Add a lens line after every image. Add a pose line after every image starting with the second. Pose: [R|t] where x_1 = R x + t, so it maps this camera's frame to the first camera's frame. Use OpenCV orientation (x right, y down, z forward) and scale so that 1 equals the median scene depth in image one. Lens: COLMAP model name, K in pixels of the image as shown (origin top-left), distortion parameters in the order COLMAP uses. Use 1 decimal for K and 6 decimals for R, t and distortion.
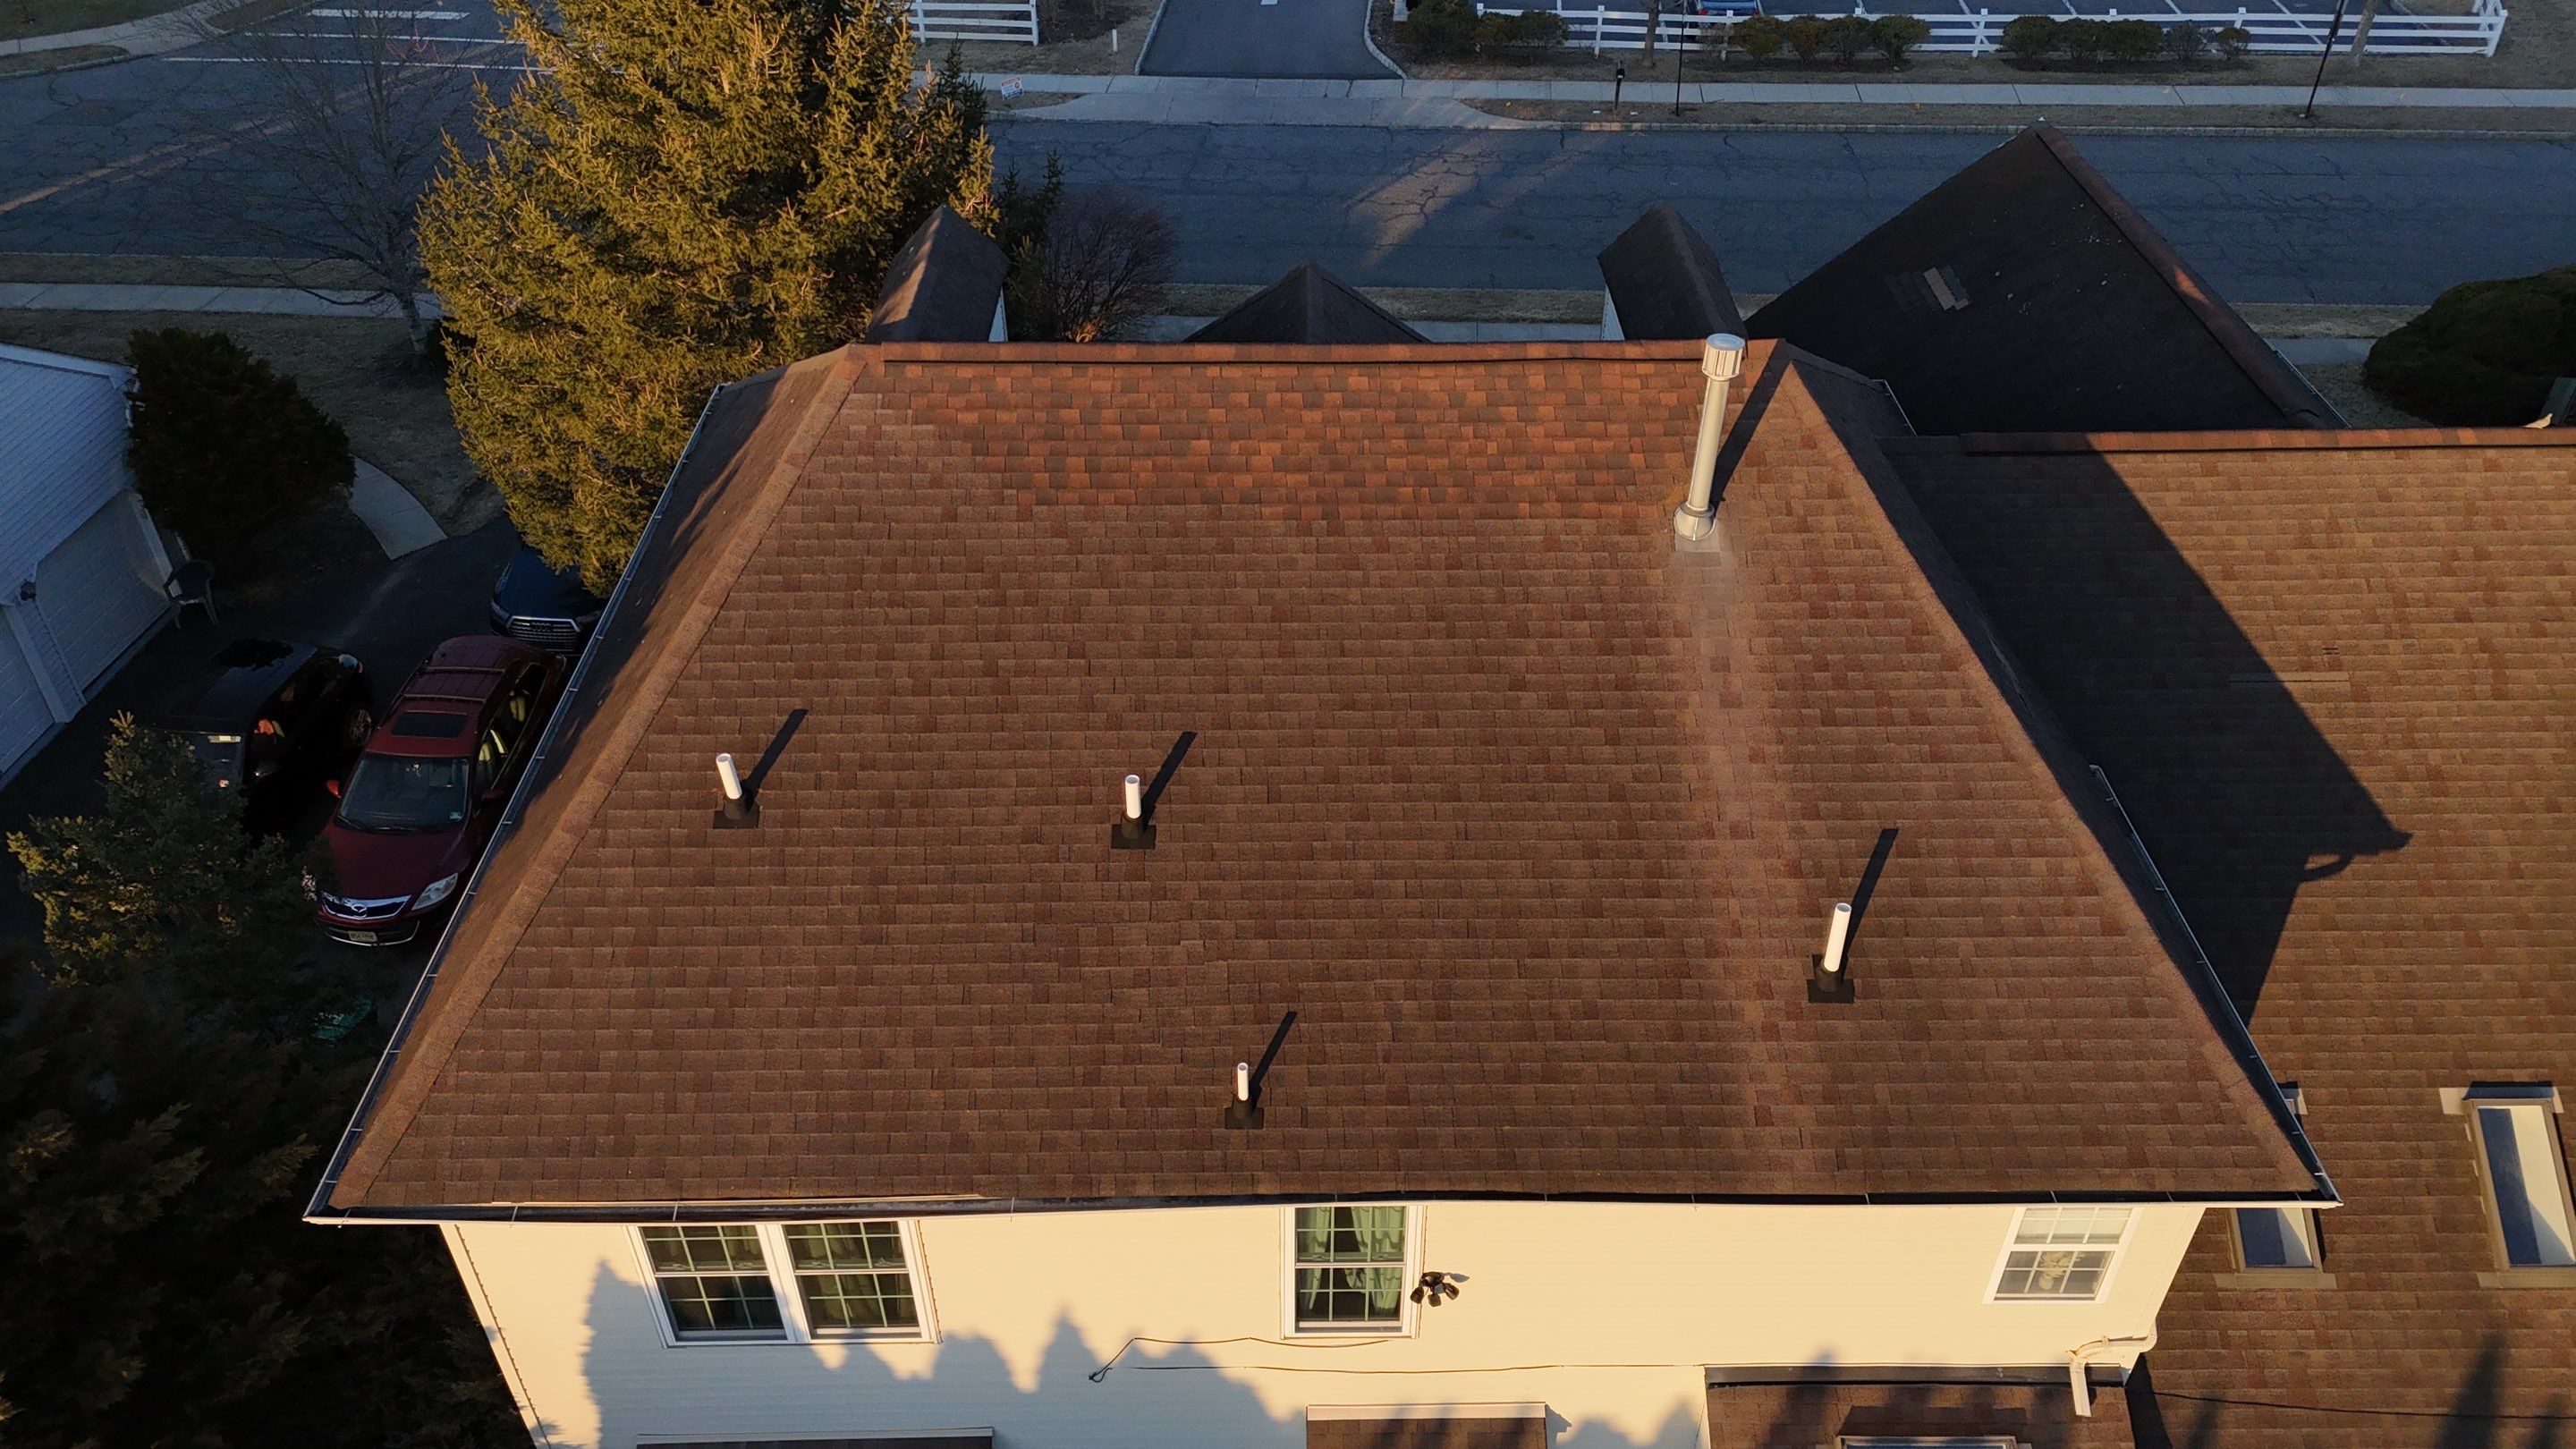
lens RADIAL K [[1913.4, 0, 1268.5], [0, 1913.4, 729.6], [0, 0, 1]] dist [0.034502, -0.000345]
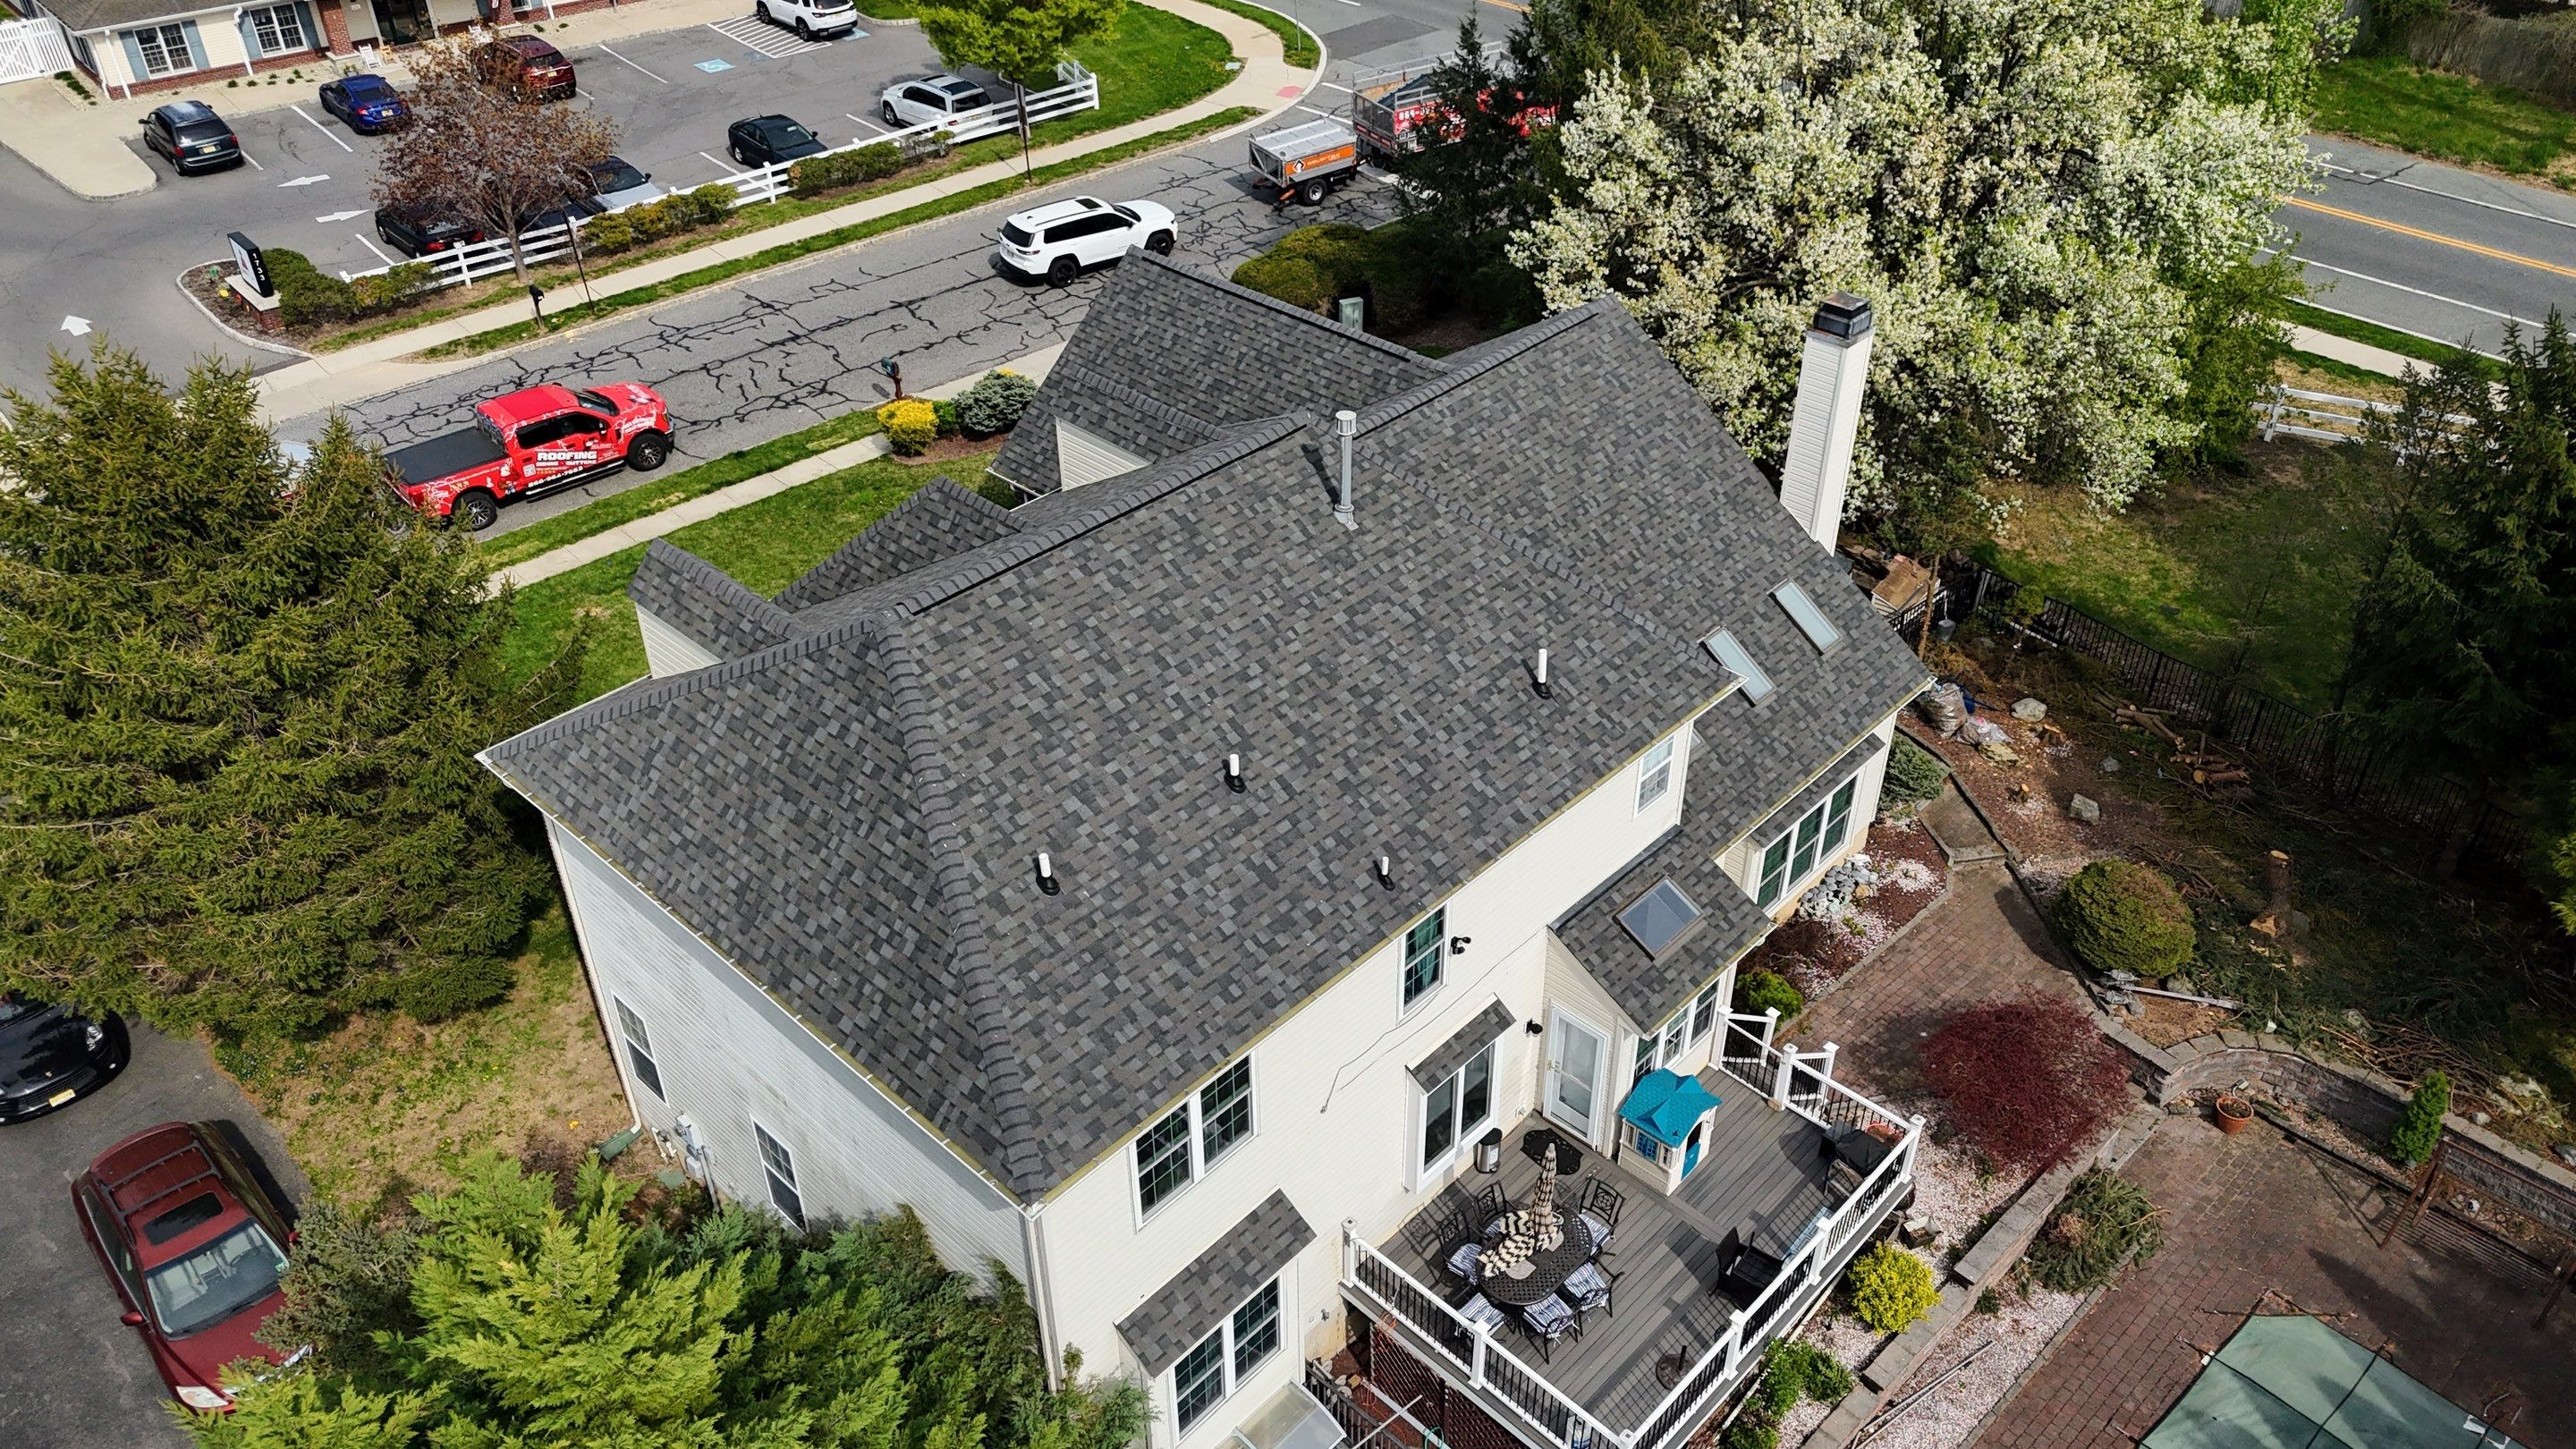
lens RADIAL K [[1906.8, 0, 1293.1], [0, 1906.8, 718.4], [0, 0, 1]] dist [0.046658, -0.006568]
pose [[0.697591, -0.421112, 0.579681, -0.292947], [0.448467, 0.887597, 0.105112, -0.046152], [-0.558787, 0.186643, 0.808035, -0.120032]]
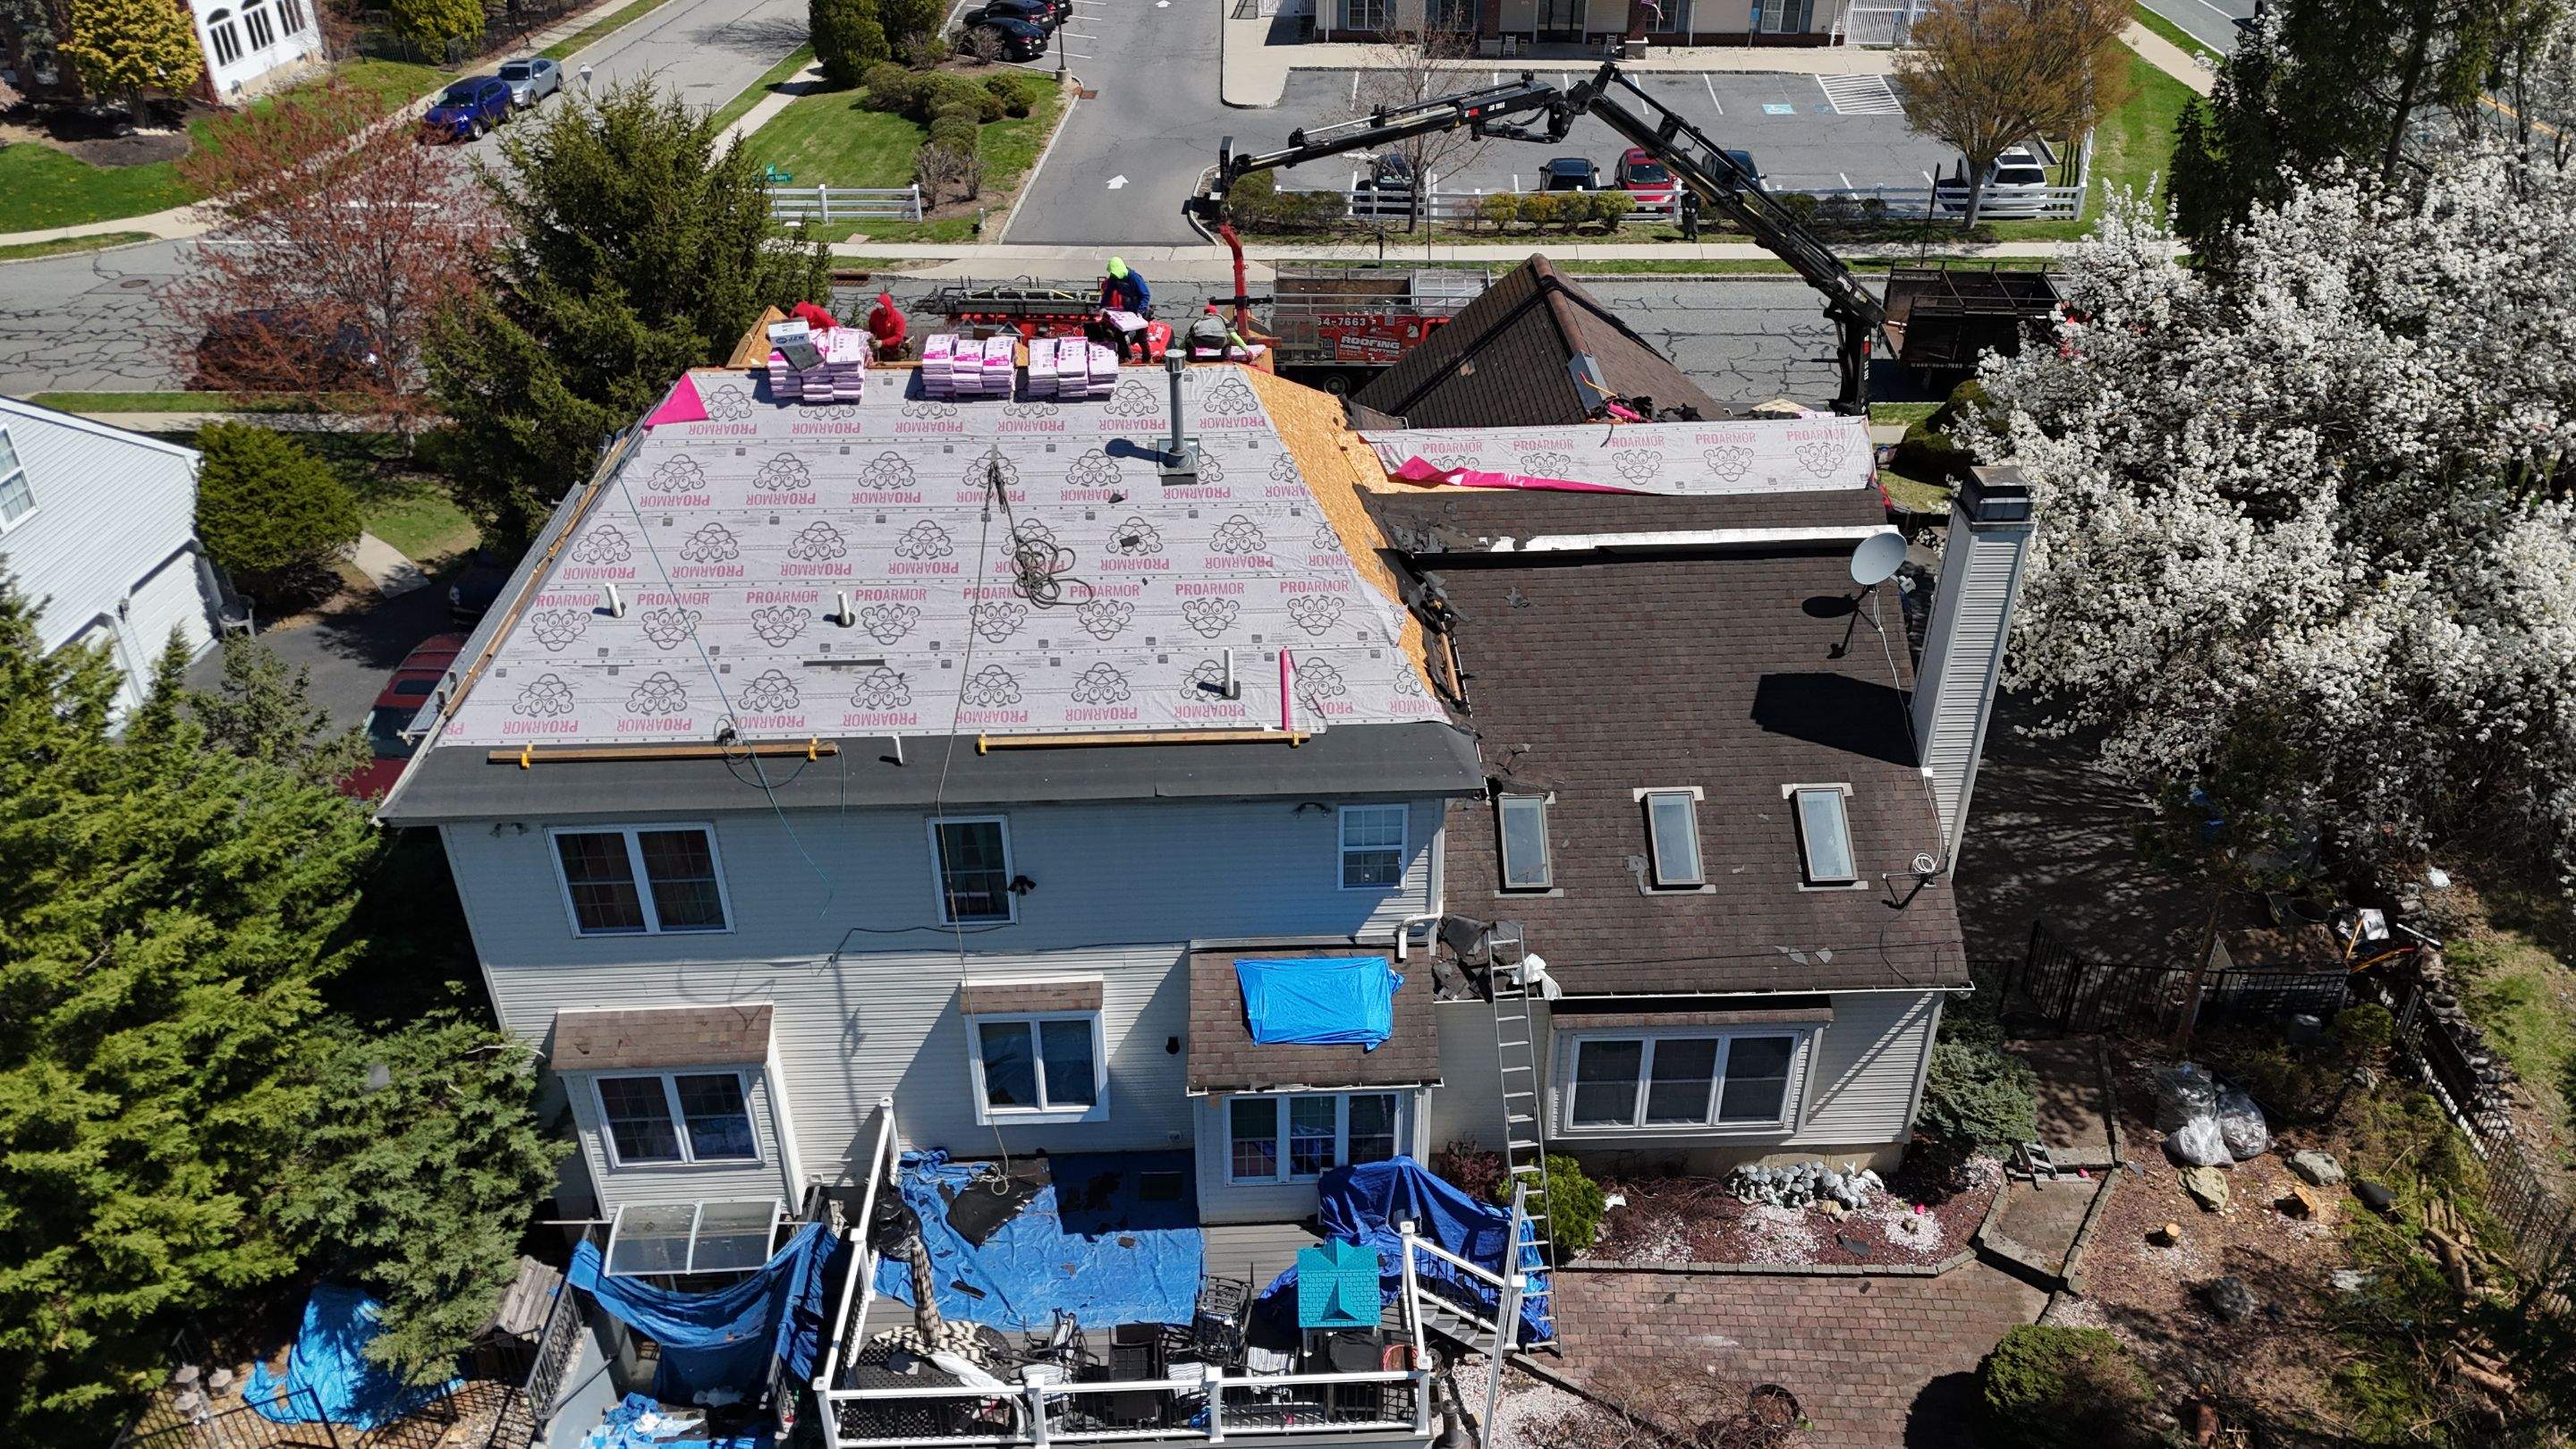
lens RADIAL K [[1903.7, 0, 1266.5], [0, 1903.7, 727.2], [0, 0, 1]] dist [0.052545, -0.031551]
pose [[0.999558, -0.016789, 0.024520, 0.080899], [0.018893, 0.995917, -0.088270, 0.091762], [-0.022938, 0.088694, 0.995795, -0.225770]]
